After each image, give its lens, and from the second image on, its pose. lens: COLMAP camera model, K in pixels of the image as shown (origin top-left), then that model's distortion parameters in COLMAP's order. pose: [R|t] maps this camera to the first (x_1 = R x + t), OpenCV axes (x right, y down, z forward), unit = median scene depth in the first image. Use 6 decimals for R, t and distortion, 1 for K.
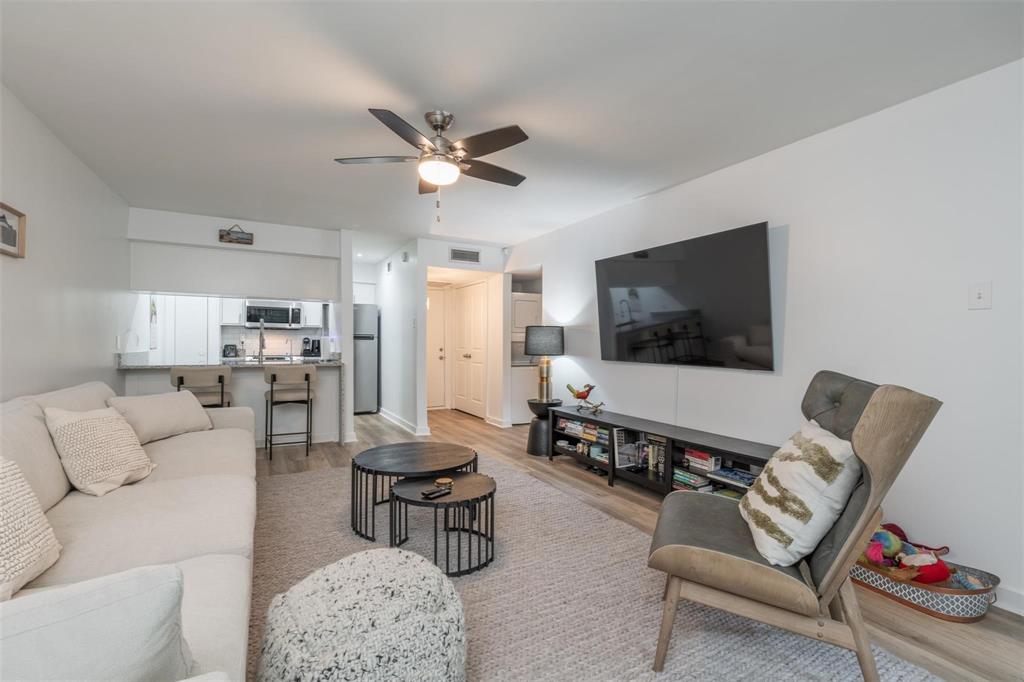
lens RADIAL K [[454.0, 0, 514.6], [0, 454.0, 346.2], [0, 0, 1]] dist [0.000321, 0.000082]
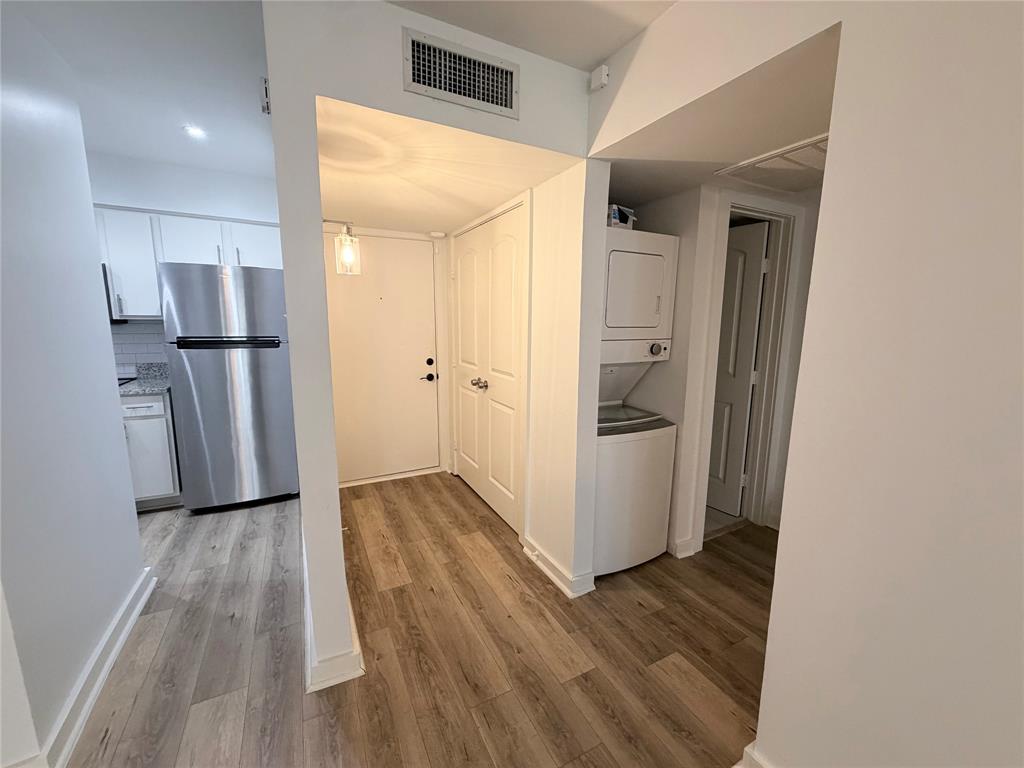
lens RADIAL K [[411.6, 0, 509.4], [0, 411.6, 387.4], [0, 0, 1]] dist [0.001492, 0.000027]
pose [[0.999065, 0.009566, -0.042166, -0.065742], [-0.002625, 0.986838, 0.161691, -0.048991], [0.043157, -0.161429, 0.985940, 0.683461]]
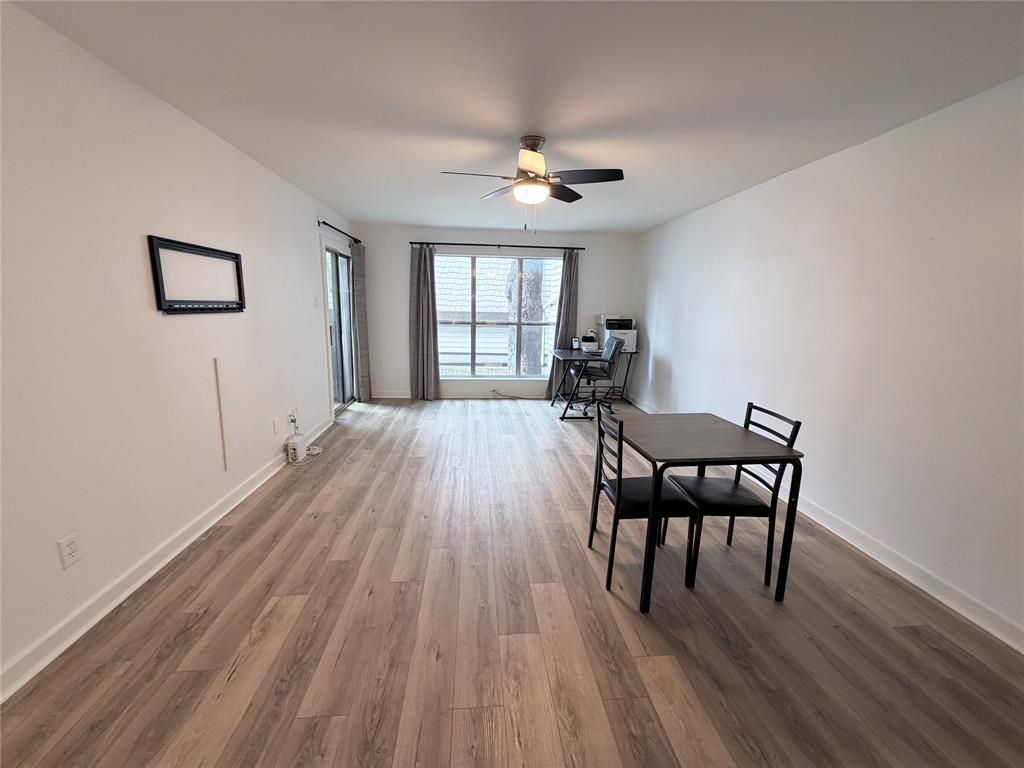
lens RADIAL K [[411.6, 0, 510.4], [0, 411.6, 379.5], [0, 0, 1]] dist [0.001492, 0.000027]
pose [[-0.908139, -0.100162, 0.406511, -0.251681], [-0.022404, 0.981195, 0.191713, -0.048729], [-0.418069, 0.164994, -0.893306, 0.864216]]
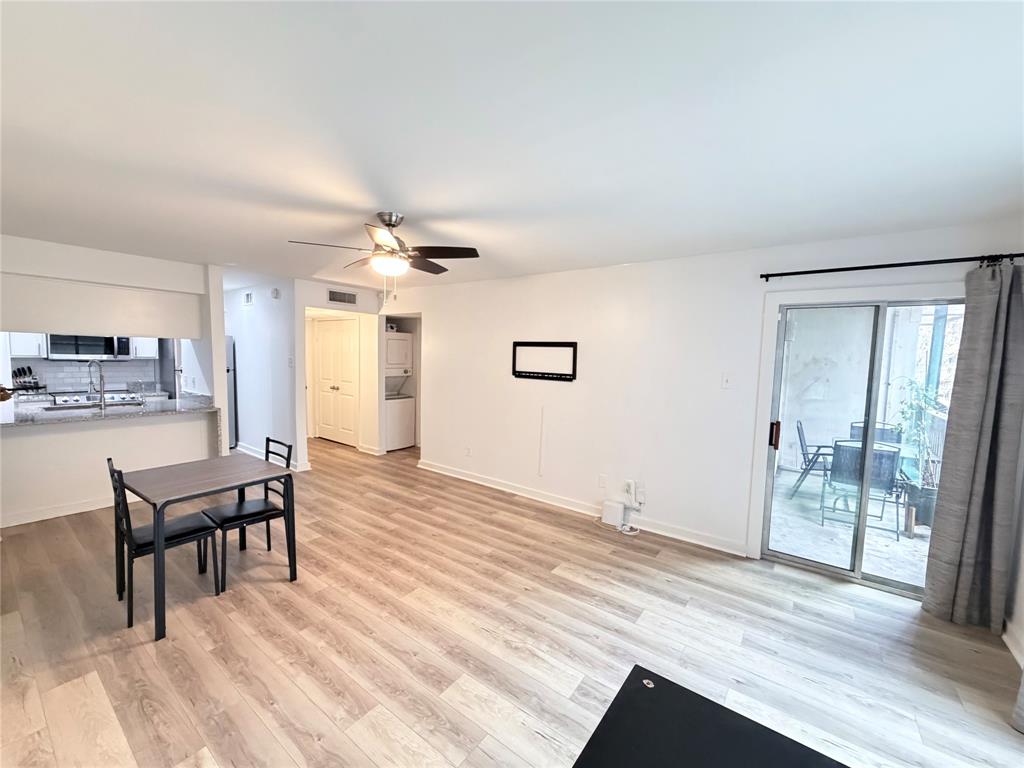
lens RADIAL K [[411.6, 0, 514.3], [0, 411.6, 385.4], [0, 0, 1]] dist [0.001492, 0.000027]
pose [[0.913945, -0.011608, 0.405673, -0.128492], [-0.017576, 0.997521, 0.068142, -0.065569], [-0.405458, -0.069408, 0.911475, -0.040708]]
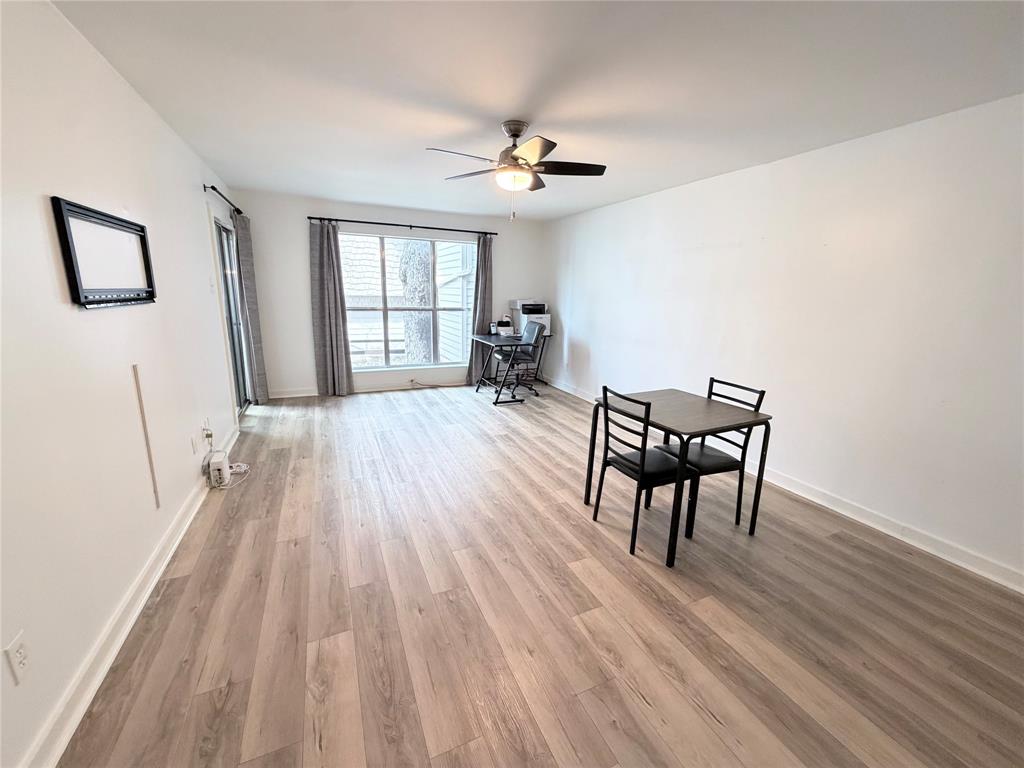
lens RADIAL K [[411.6, 0, 511.8], [0, 411.6, 379.9], [0, 0, 1]] dist [0.001492, 0.000027]
pose [[-0.995409, -0.050902, 0.081057, -0.115096], [-0.031477, 0.973850, 0.225003, -0.052333], [-0.090391, 0.221419, -0.970981, 0.897255]]
